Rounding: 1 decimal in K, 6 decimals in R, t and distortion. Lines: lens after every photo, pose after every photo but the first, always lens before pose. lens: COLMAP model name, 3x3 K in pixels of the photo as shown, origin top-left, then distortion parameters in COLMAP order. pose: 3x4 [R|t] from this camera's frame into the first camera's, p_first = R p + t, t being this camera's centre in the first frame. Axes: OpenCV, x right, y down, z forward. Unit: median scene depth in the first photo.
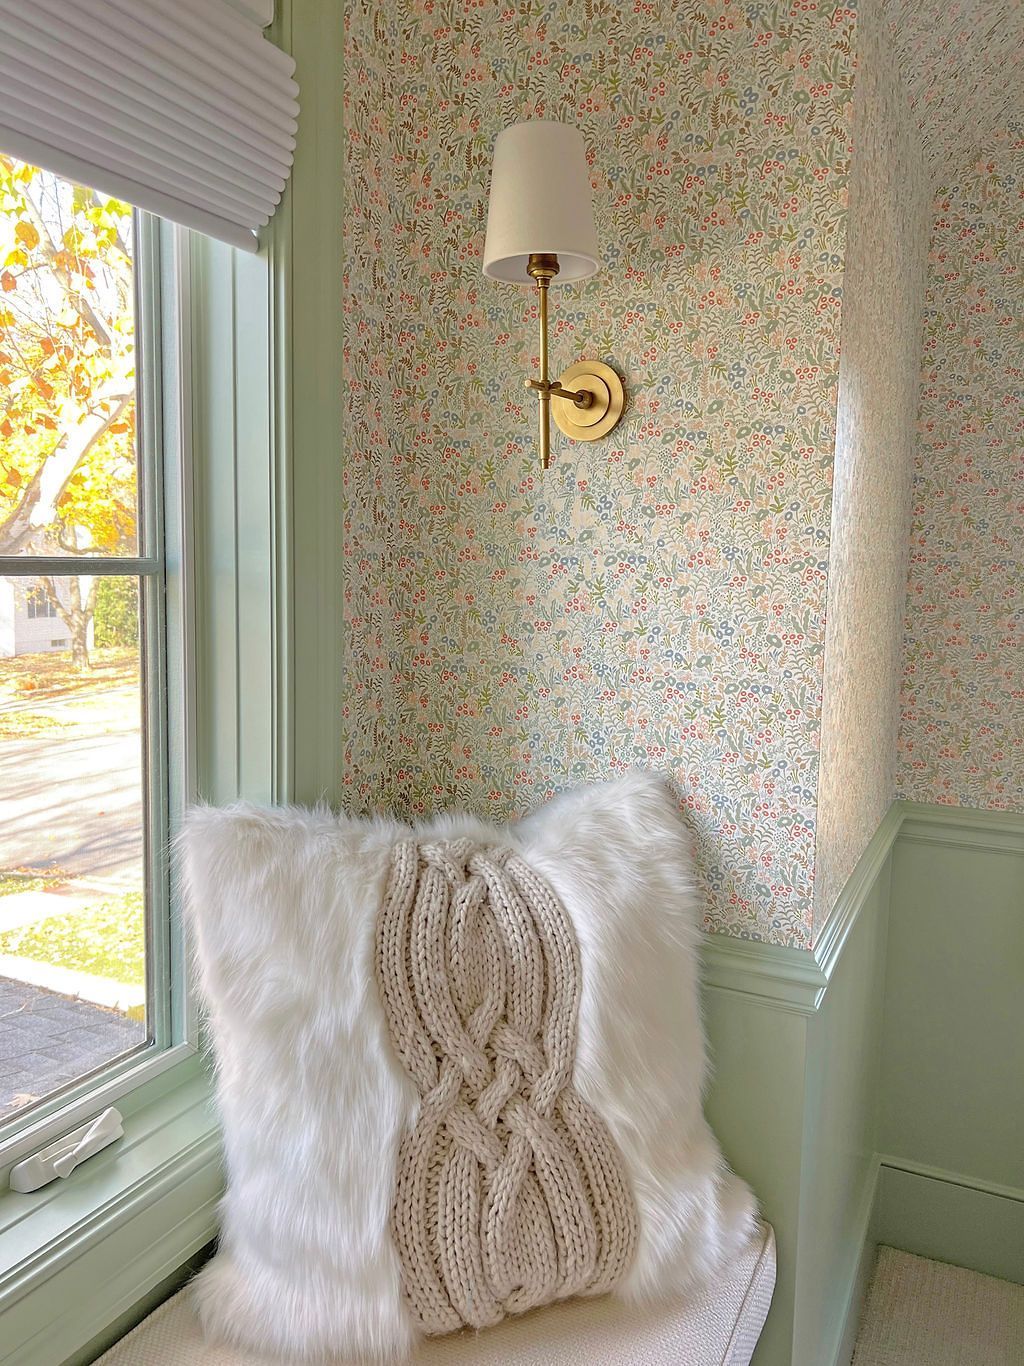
lens RADIAL K [[1029.1, 0, 512.4], [0, 1029.1, 675.7], [0, 0, 1]] dist [0.007274, 0.002305]
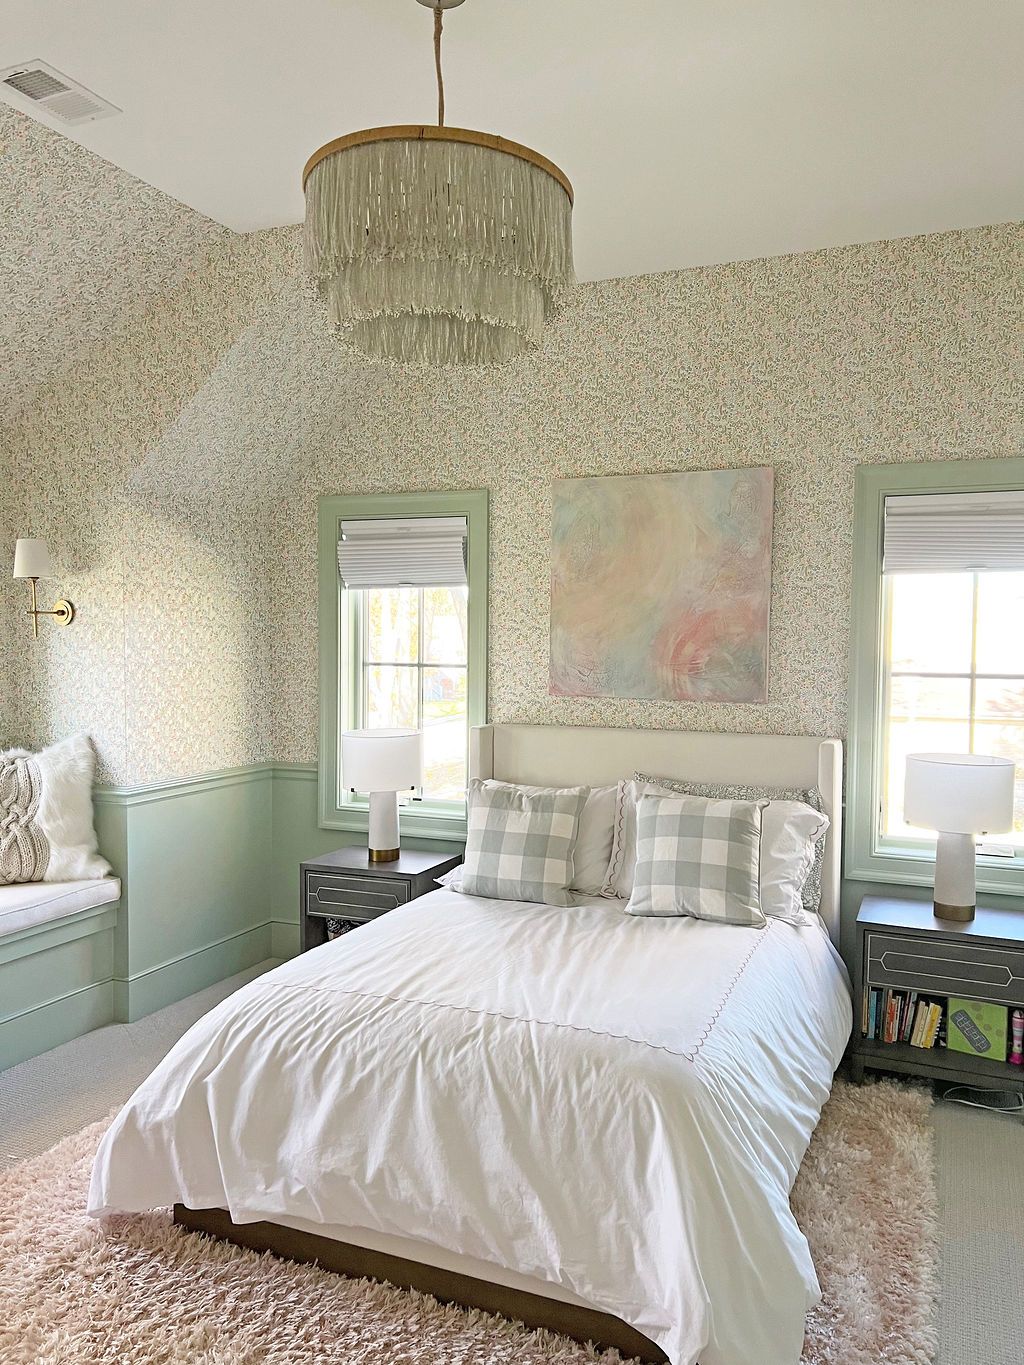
lens RADIAL K [[1028.3, 0, 511.0], [0, 1028.3, 692.3], [0, 0, 1]] dist [0.007274, 0.002305]
pose [[0.997576, -0.020749, 0.066420, 1.318918], [0.024762, 0.997880, -0.060180, 0.206363], [-0.065031, 0.061679, 0.995975, -2.346843]]
